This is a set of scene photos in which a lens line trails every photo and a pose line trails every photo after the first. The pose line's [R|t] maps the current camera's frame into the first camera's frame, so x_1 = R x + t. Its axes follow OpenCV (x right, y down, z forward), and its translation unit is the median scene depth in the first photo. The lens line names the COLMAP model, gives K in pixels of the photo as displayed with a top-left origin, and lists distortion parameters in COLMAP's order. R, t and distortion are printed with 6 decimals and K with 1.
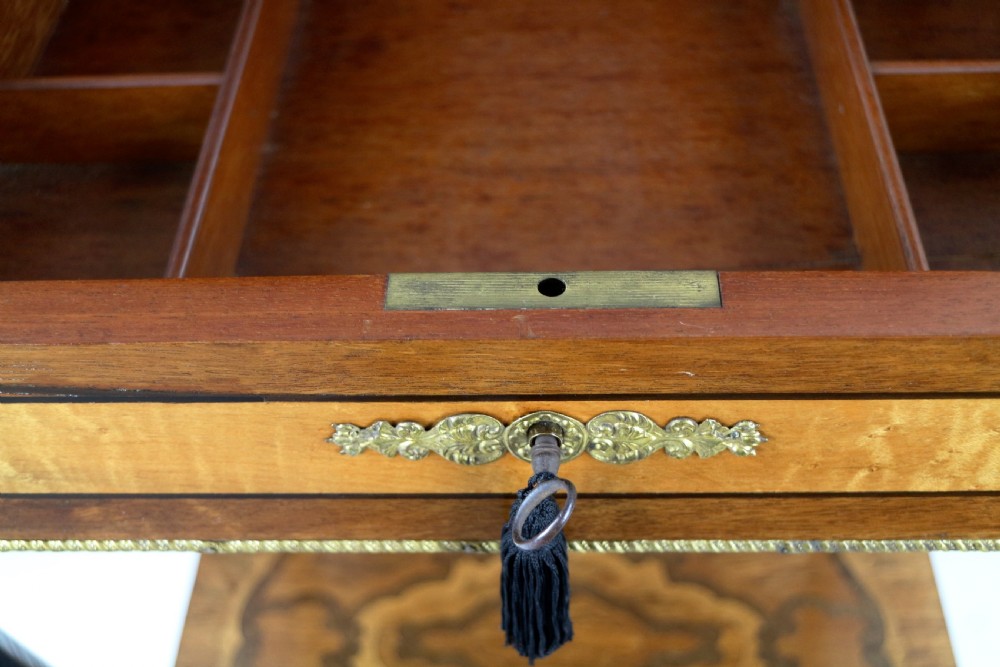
lens RADIAL K [[1203.1, 0, 500.3], [0, 1203.1, 337.1], [0, 0, 1]] dist [-0.072252, 0.000000]
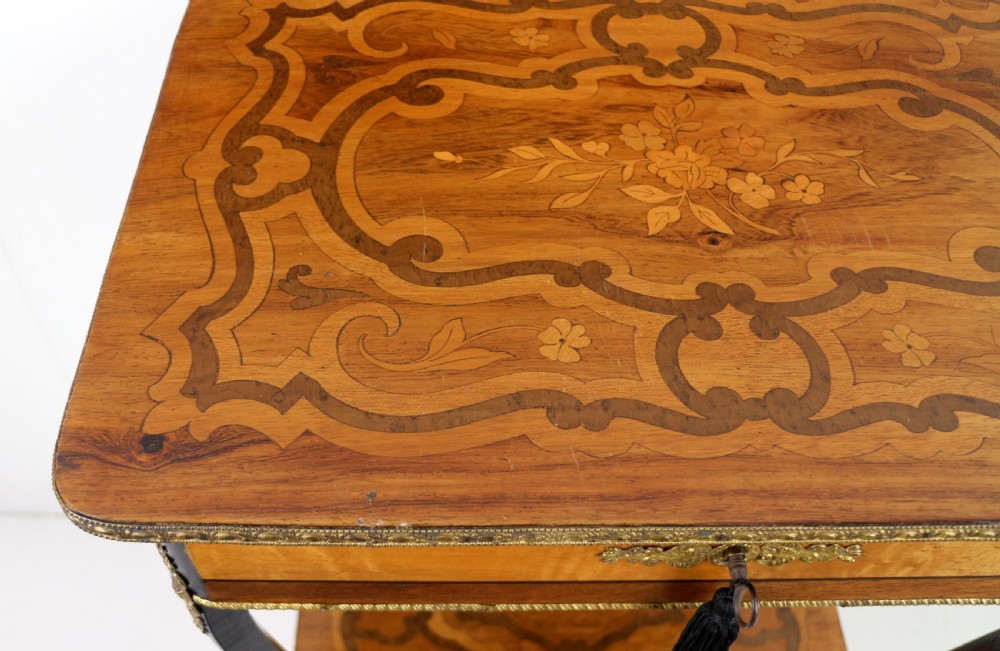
lens RADIAL K [[940.6, 0, 413.1], [0, 940.6, 387.7], [0, 0, 1]] dist [-0.132455, 0.000000]
pose [[0.999343, 0.007547, 0.035449, -0.410541], [-0.010449, 0.996545, 0.082393, -0.220227], [-0.034705, -0.082709, 0.995969, -0.179936]]
